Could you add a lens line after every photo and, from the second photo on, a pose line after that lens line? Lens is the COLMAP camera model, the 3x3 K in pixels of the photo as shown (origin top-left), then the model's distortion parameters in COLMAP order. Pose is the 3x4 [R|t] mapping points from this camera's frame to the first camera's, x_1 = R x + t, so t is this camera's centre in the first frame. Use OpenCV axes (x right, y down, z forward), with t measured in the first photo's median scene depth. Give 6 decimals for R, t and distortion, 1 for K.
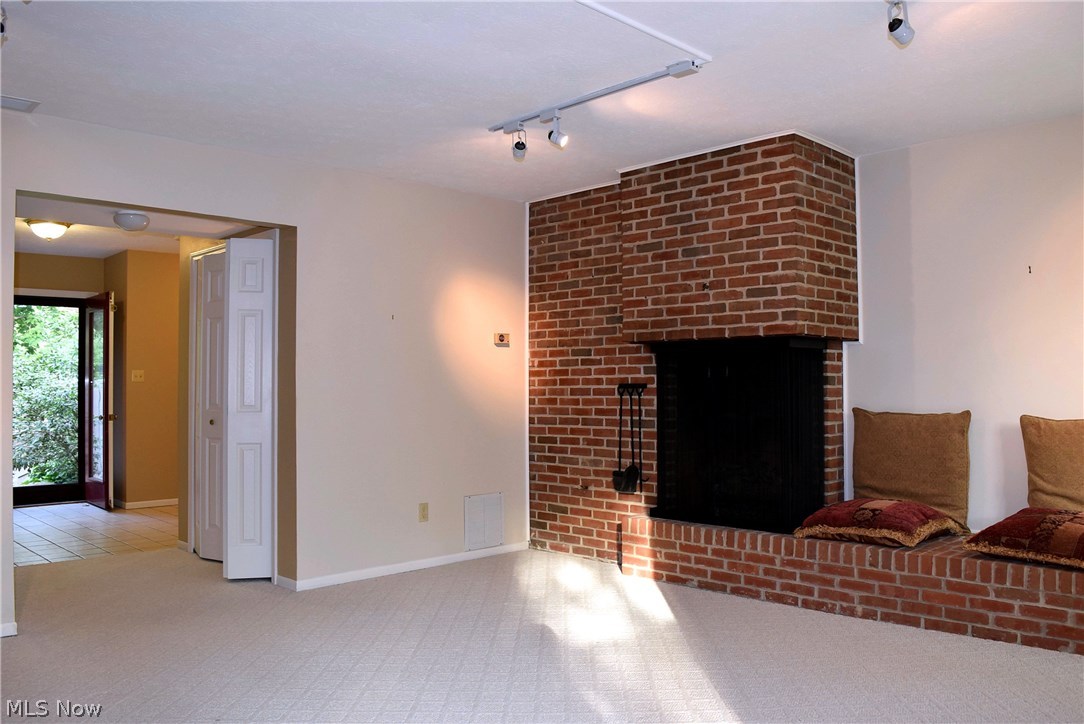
lens RADIAL K [[868.1, 0, 536.5], [0, 868.1, 361.2], [0, 0, 1]] dist [-0.087720, 0.011912]
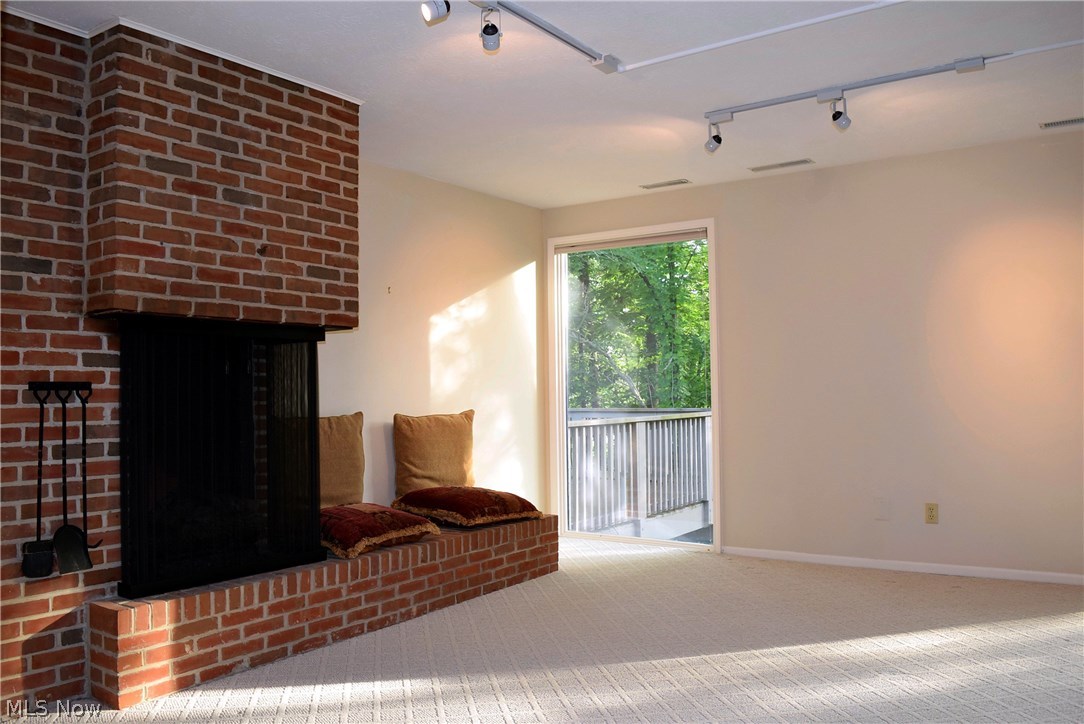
lens RADIAL K [[868.1, 0, 536.5], [0, 868.1, 361.2], [0, 0, 1]] dist [-0.087720, 0.011912]
pose [[-0.191217, 0.044234, 0.980551, -0.551272], [-0.011473, 0.998815, -0.047296, 0.039034], [-0.981481, -0.020294, -0.190483, 0.892908]]
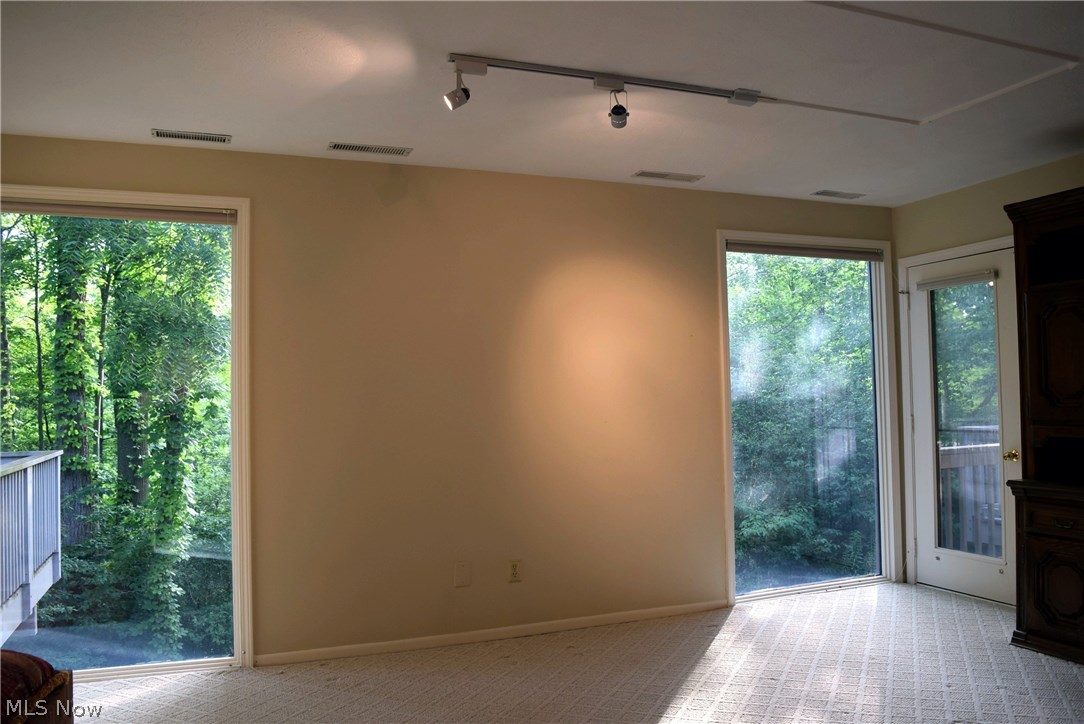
lens RADIAL K [[868.1, 0, 536.5], [0, 868.1, 361.2], [0, 0, 1]] dist [-0.087720, 0.011912]
pose [[-0.927012, 0.044684, 0.372361, -0.029682], [0.017427, 0.996936, -0.076250, 0.013984], [-0.374627, -0.064195, -0.924951, 1.093618]]
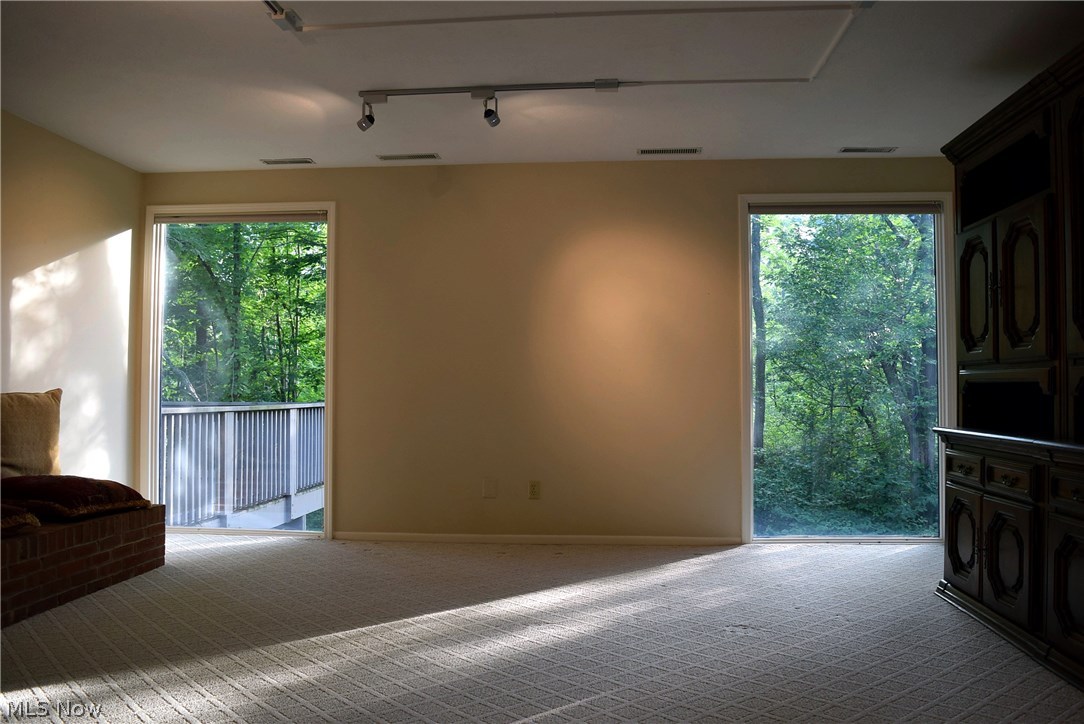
lens RADIAL K [[878.9, 0, 534.5], [0, 878.9, 359.3], [0, 0, 1]] dist [-0.099251, 0.045452]
pose [[-0.653743, 0.037181, 0.755802, -0.515552], [-0.017324, 0.997795, -0.064070, 0.069292], [-0.756518, -0.054979, -0.651658, 0.987852]]
